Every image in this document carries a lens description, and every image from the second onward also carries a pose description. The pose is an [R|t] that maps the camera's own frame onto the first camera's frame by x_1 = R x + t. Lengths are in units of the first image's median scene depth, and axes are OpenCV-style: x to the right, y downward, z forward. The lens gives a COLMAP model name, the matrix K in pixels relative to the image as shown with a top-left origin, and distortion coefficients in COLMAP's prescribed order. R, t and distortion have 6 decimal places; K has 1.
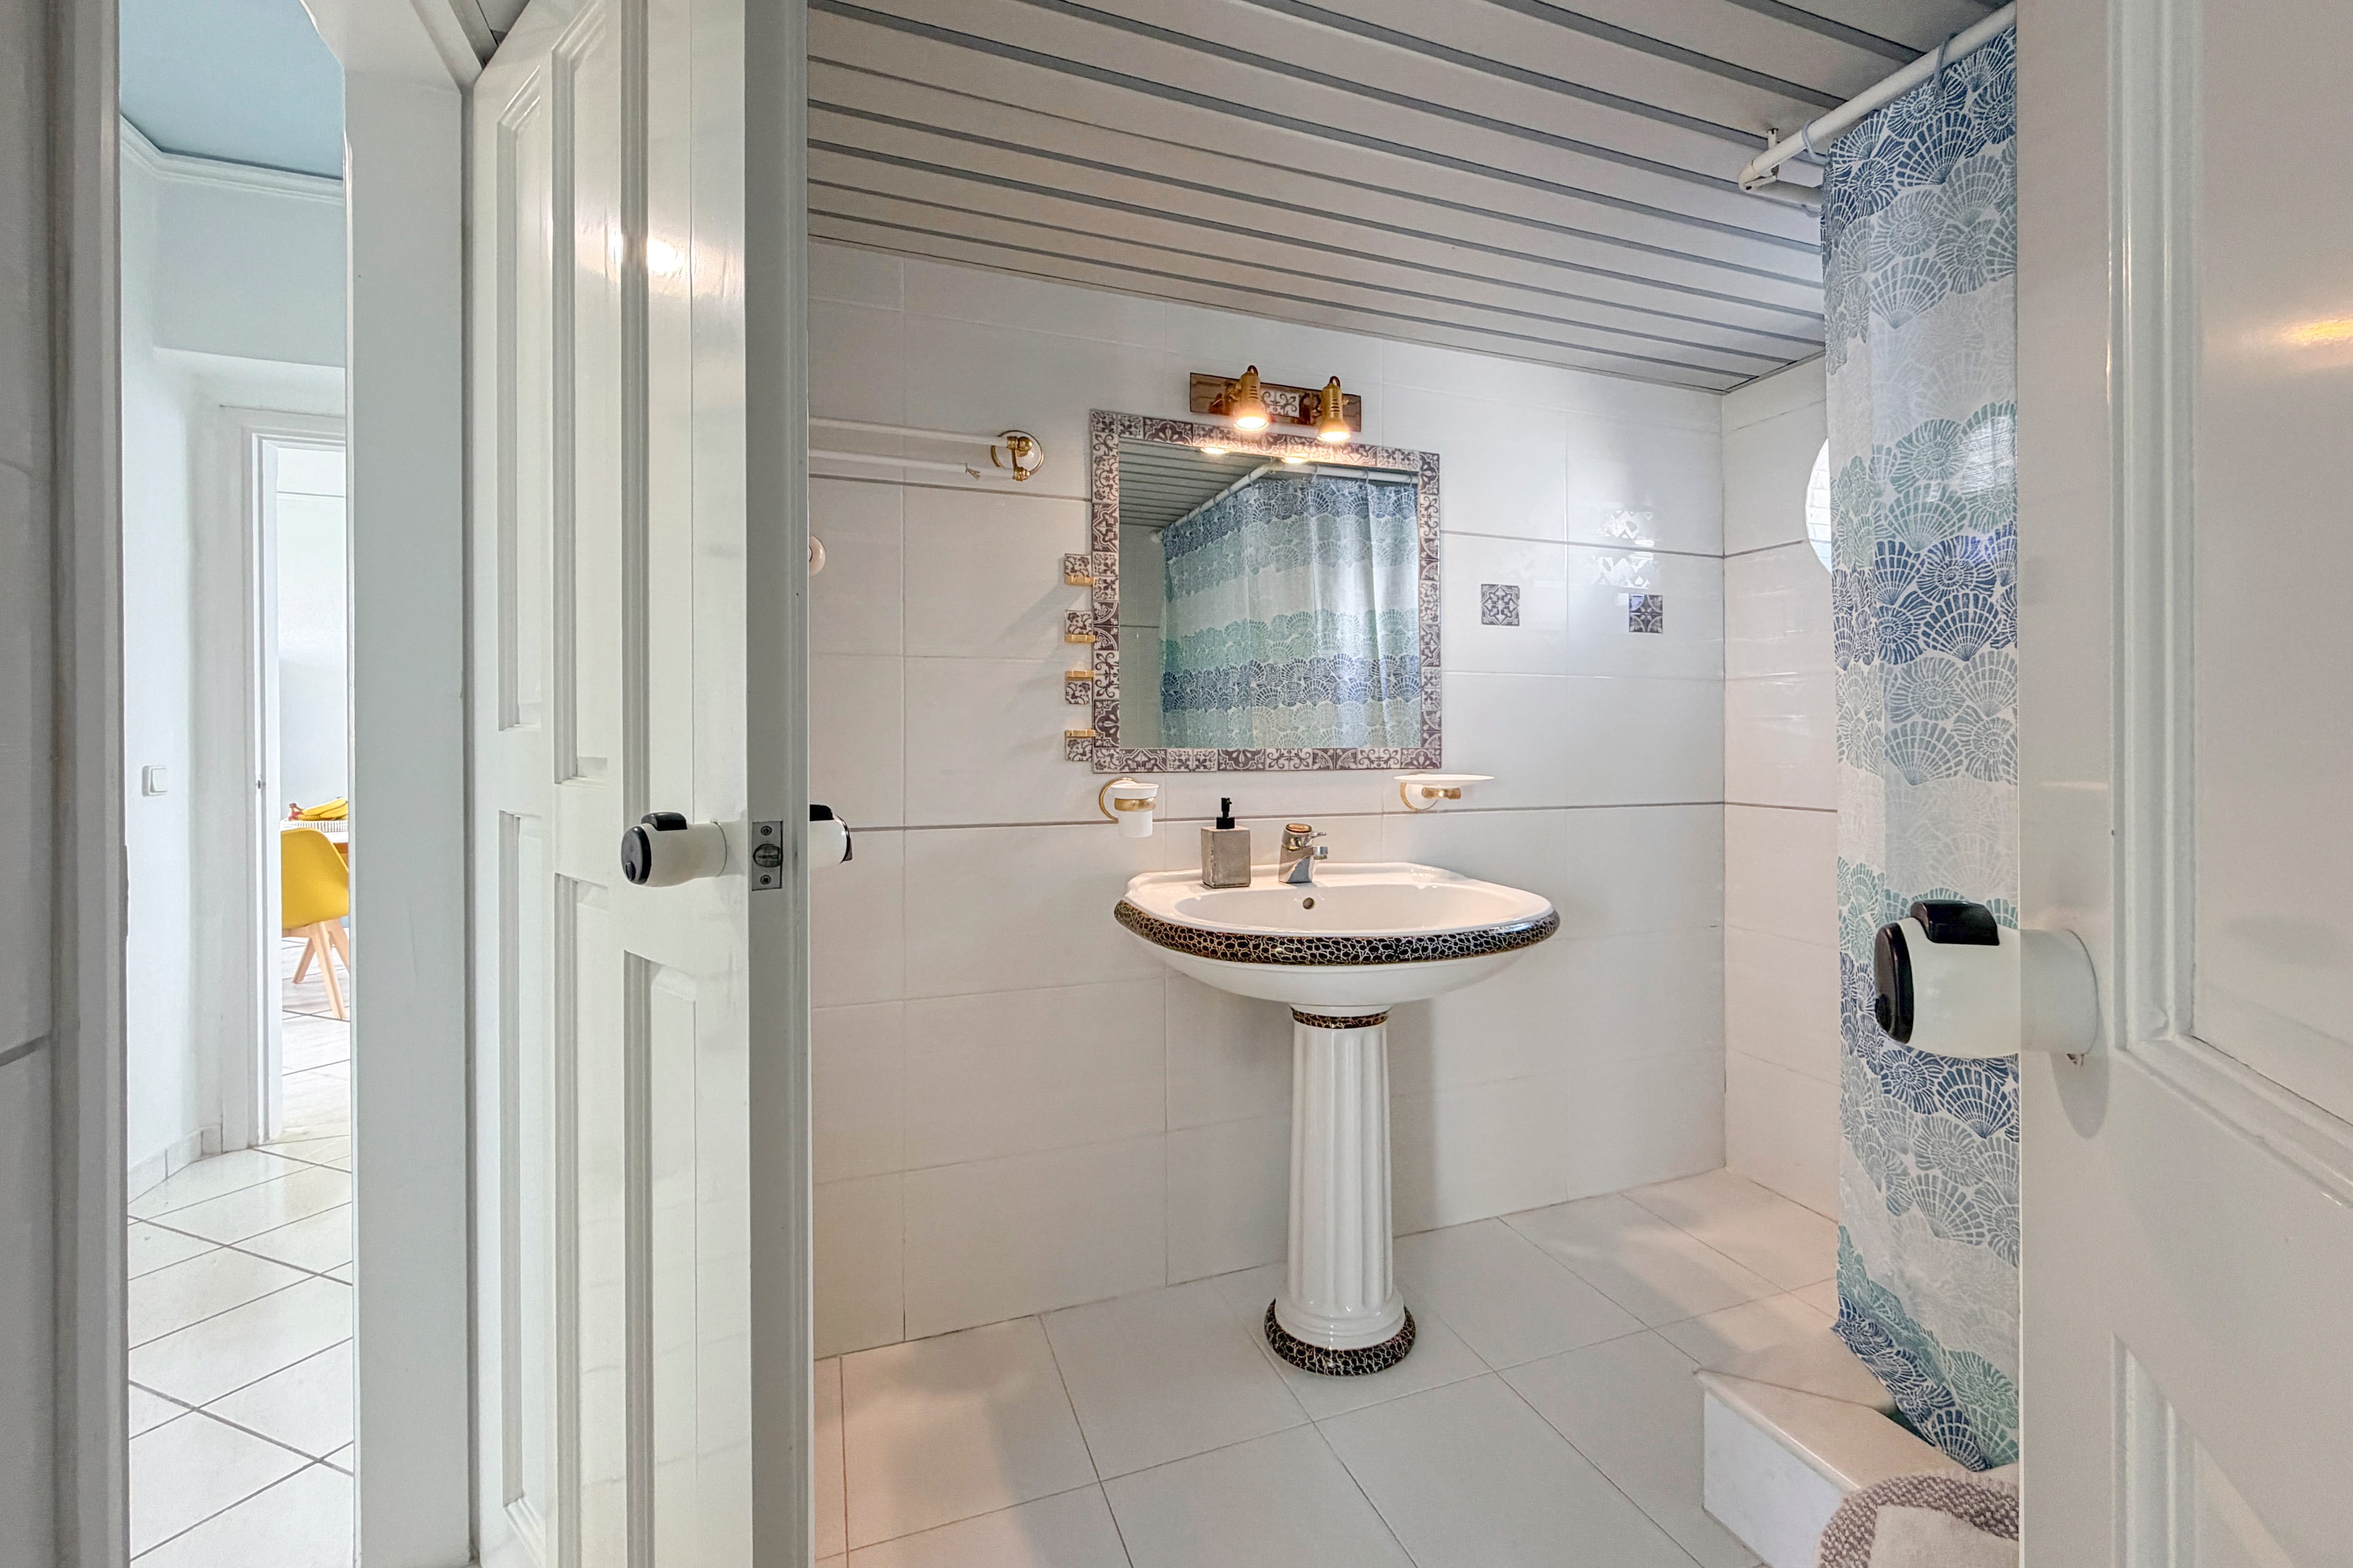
lens RADIAL K [[1089.1, 0, 1172.1], [0, 1089.1, 721.9], [0, 0, 1]] dist [0.000574, 0.000049]
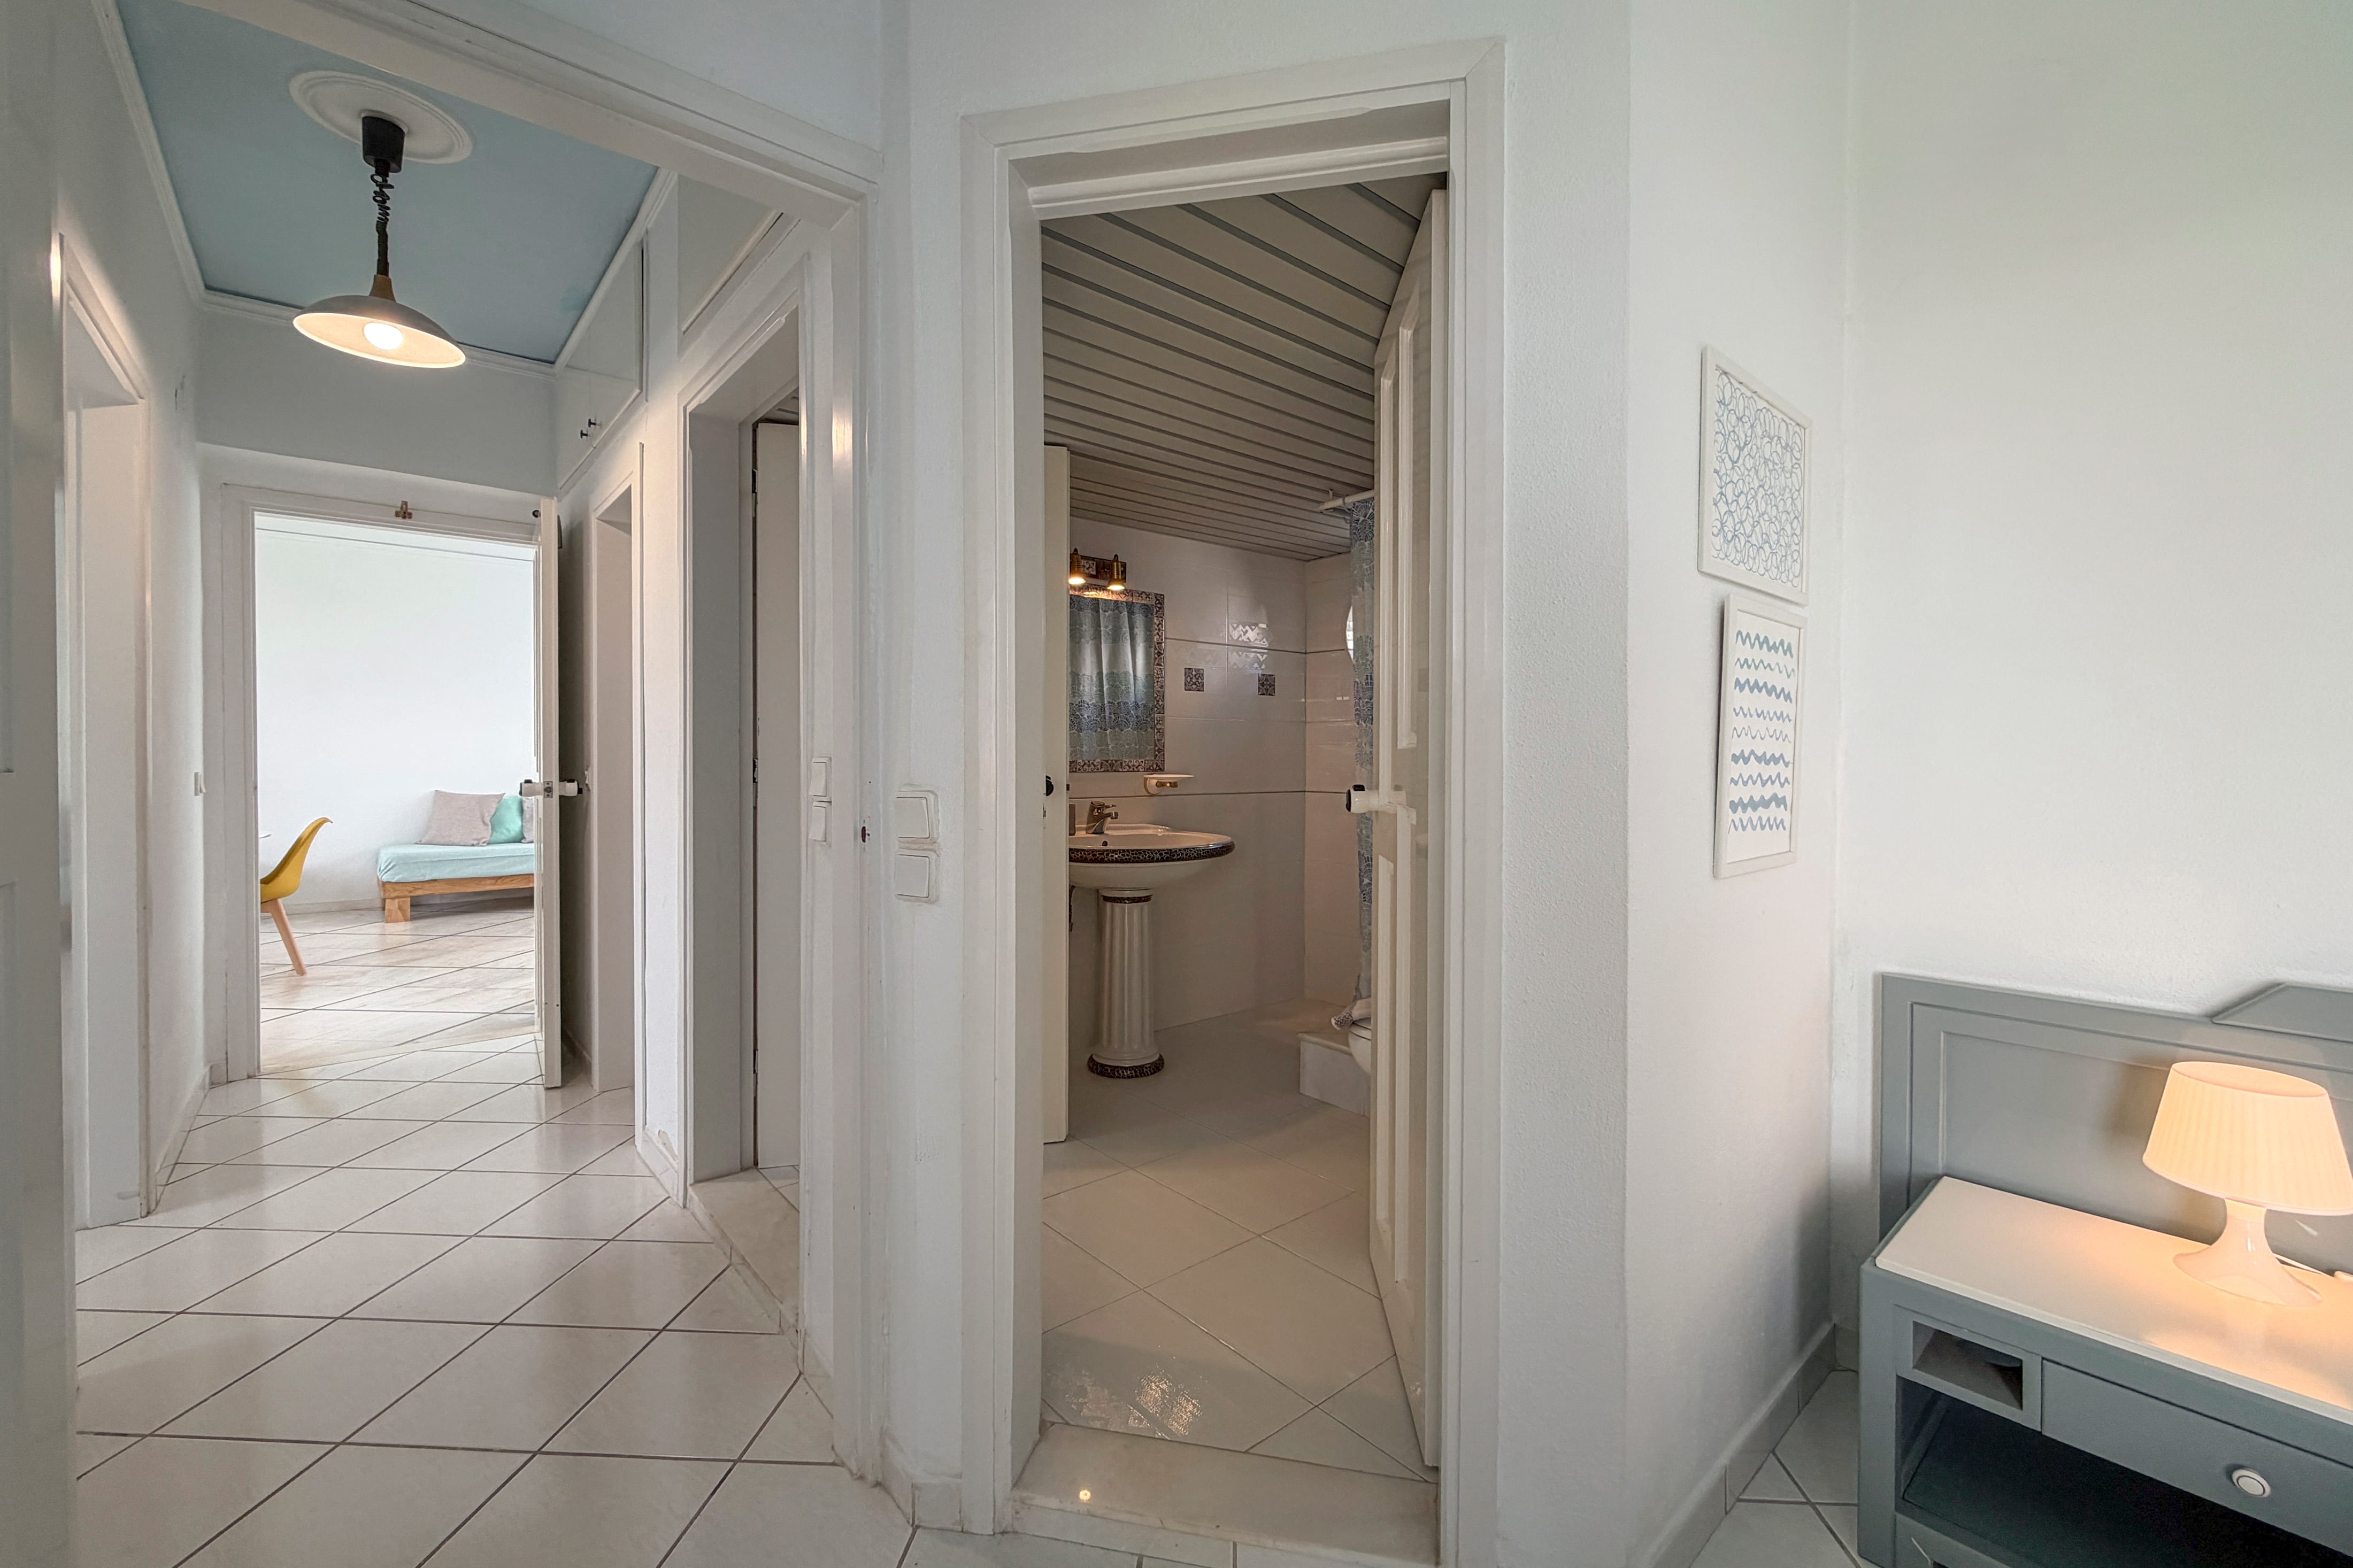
lens RADIAL K [[1089.1, 0, 1172.1], [0, 1089.1, 721.9], [0, 0, 1]] dist [0.000574, 0.000049]
pose [[0.936000, 0.015026, 0.351679, -0.379024], [-0.008997, 0.999783, -0.018773, -0.005087], [-0.351885, 0.014408, 0.935932, -0.691722]]
